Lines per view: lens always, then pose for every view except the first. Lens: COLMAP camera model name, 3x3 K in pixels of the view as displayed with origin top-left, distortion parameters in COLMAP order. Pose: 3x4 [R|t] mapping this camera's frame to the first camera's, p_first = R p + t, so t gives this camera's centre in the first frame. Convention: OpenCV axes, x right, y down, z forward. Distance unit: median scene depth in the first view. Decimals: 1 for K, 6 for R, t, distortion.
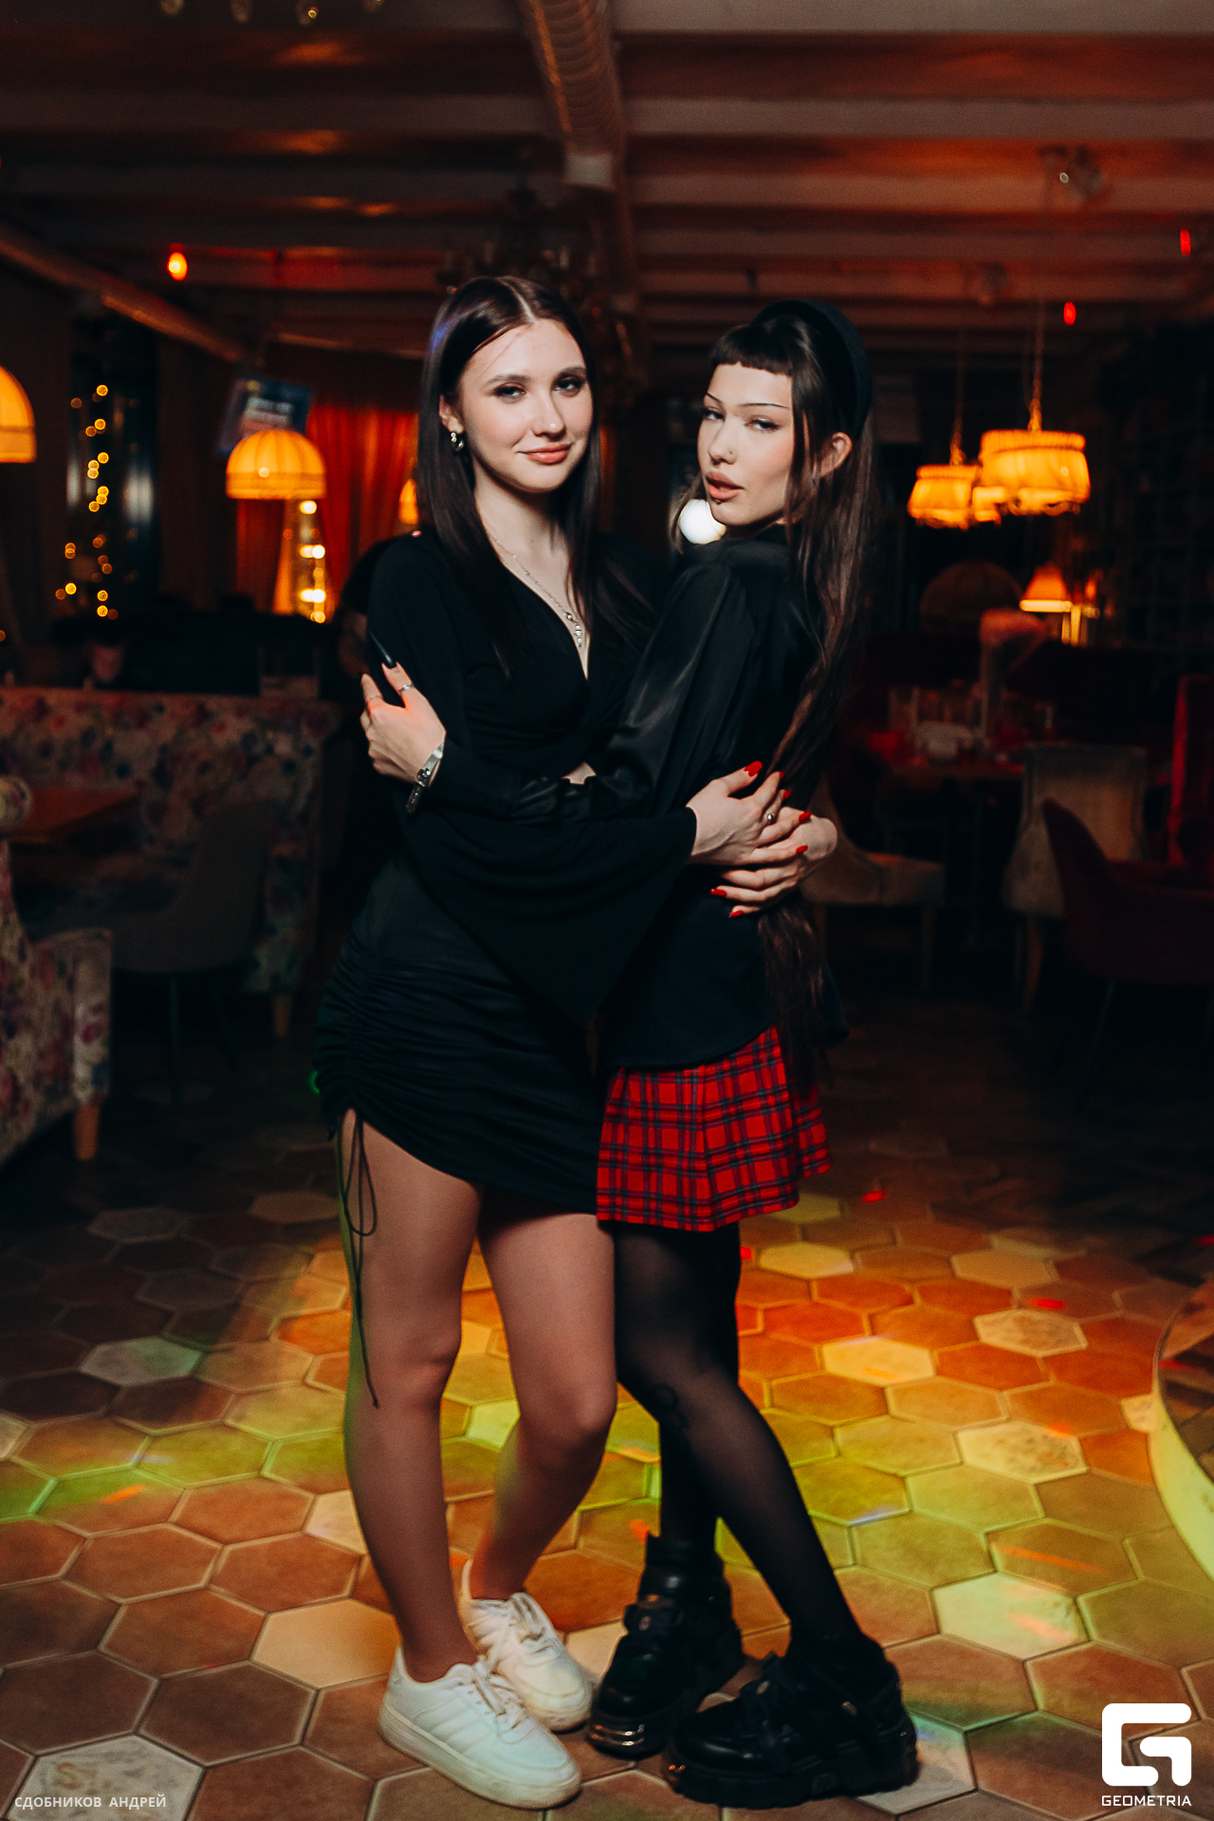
lens RADIAL K [[1745.8, 0, 605.1], [0, 1745.8, 903.5], [0, 0, 1]] dist [-0.006297, 0.004425]
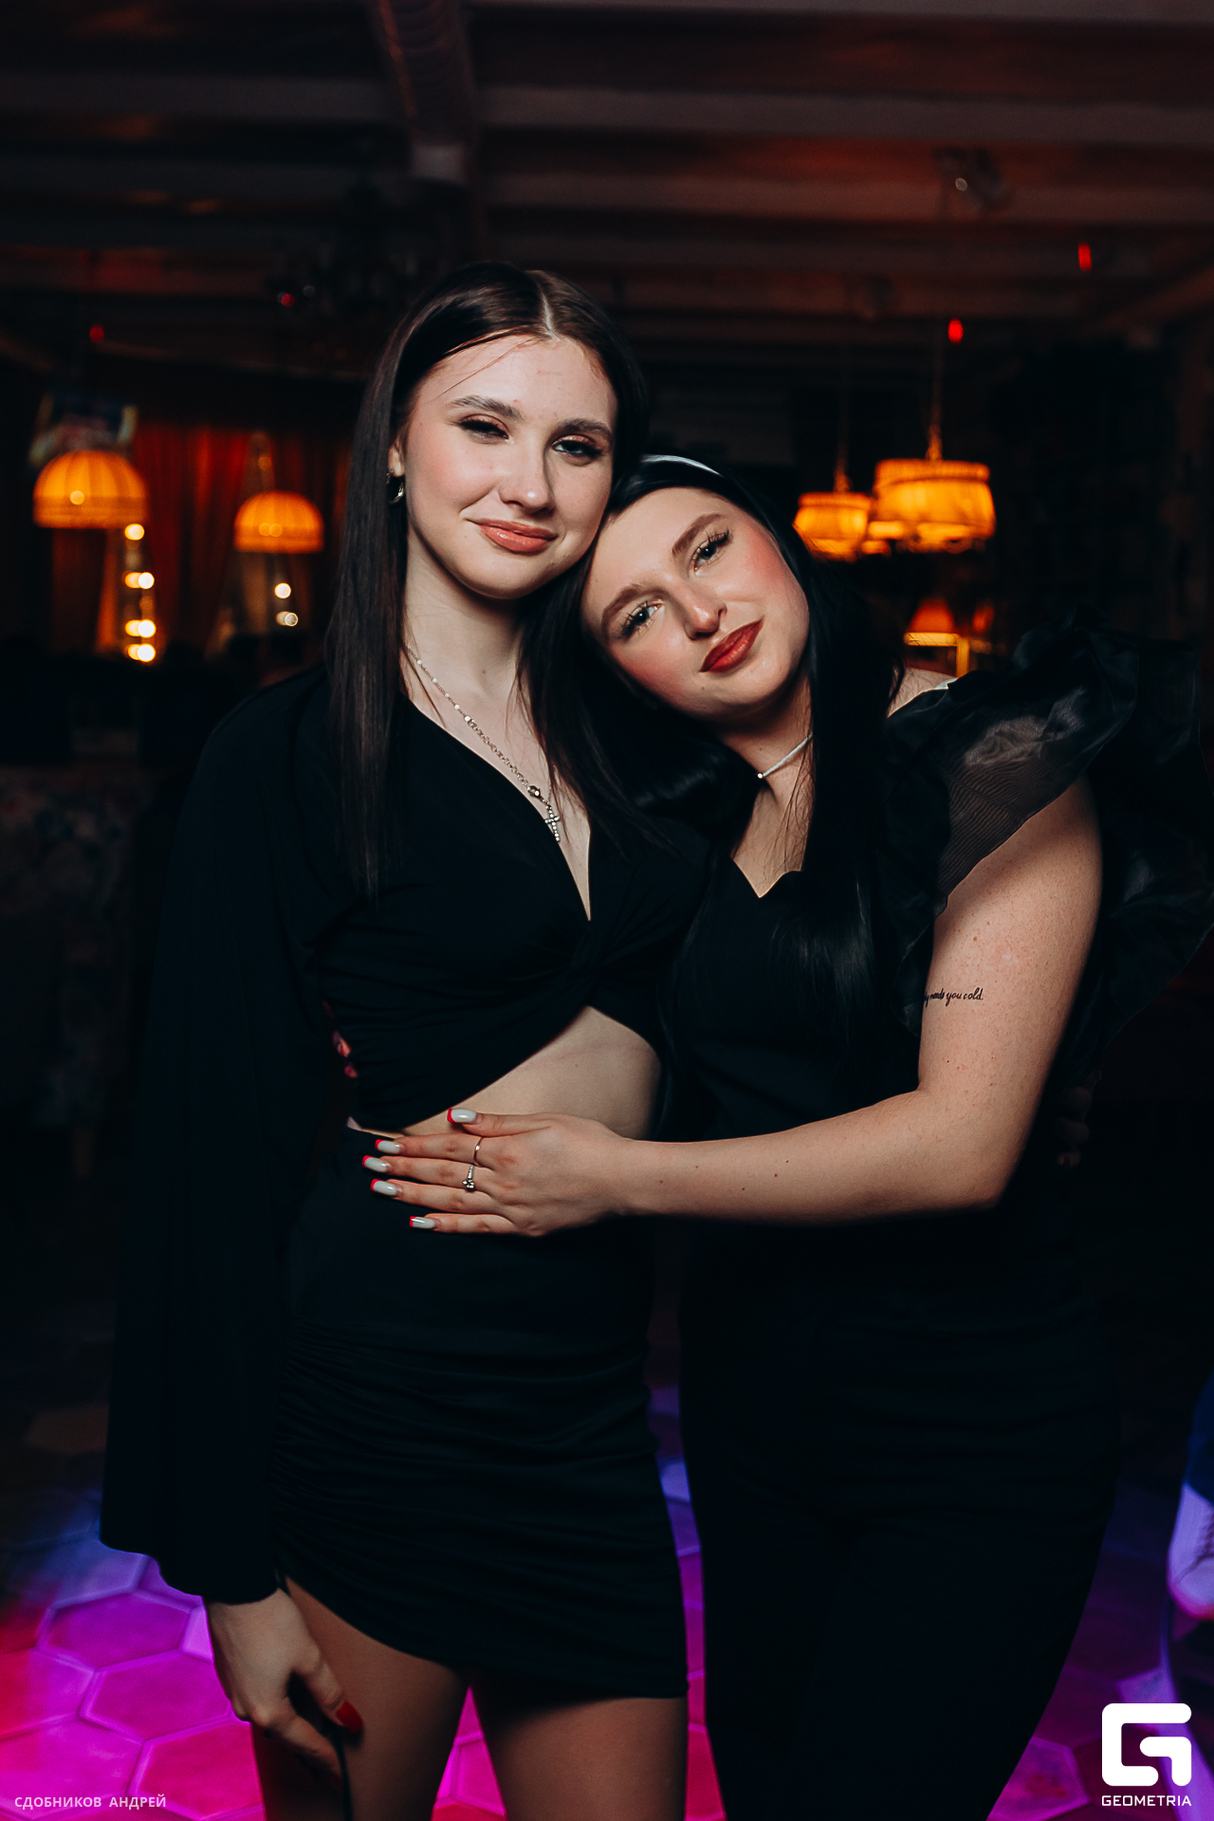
lens RADIAL K [[1806.0, 0, 607.0], [0, 1806.0, 910.5], [0, 0, 1]] dist [-0.003641, -0.009734]
pose [[0.996921, -0.012156, 0.077468, 0.001367], [0.013061, 0.999852, -0.011184, -0.057180], [-0.077321, 0.012161, 0.996932, 0.160036]]
